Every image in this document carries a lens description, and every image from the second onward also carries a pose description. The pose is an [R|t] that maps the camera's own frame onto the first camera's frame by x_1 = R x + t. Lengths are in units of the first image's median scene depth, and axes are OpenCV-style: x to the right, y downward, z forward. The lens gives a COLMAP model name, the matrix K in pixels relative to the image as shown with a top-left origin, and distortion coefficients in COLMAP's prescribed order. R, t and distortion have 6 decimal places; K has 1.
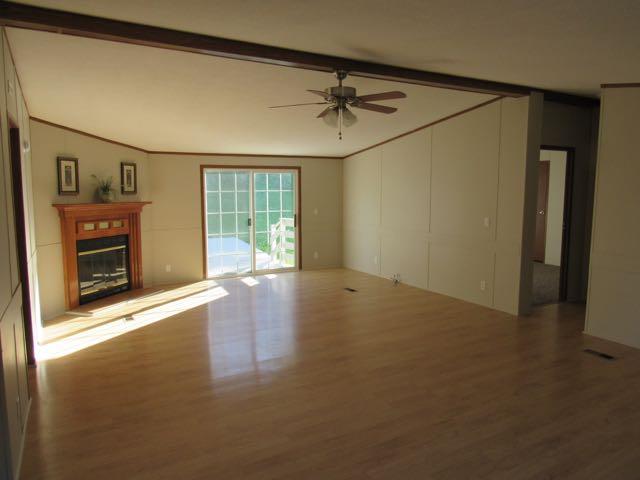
lens RADIAL K [[456.6, 0, 322.6], [0, 456.6, 240.3], [0, 0, 1]] dist [0.002888, 0.002521]
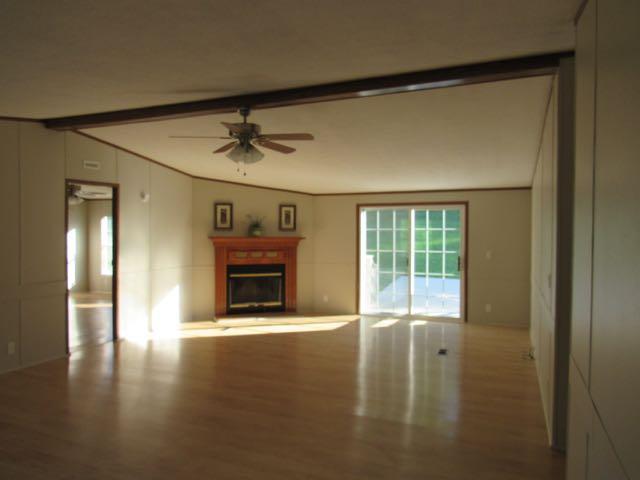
lens RADIAL K [[456.6, 0, 322.6], [0, 456.6, 240.3], [0, 0, 1]] dist [0.002888, 0.002521]
pose [[0.631476, 0.025448, -0.774978, 0.558957], [-0.091835, 0.994881, -0.042161, -0.033758], [0.769938, 0.097794, 0.630580, 0.319164]]
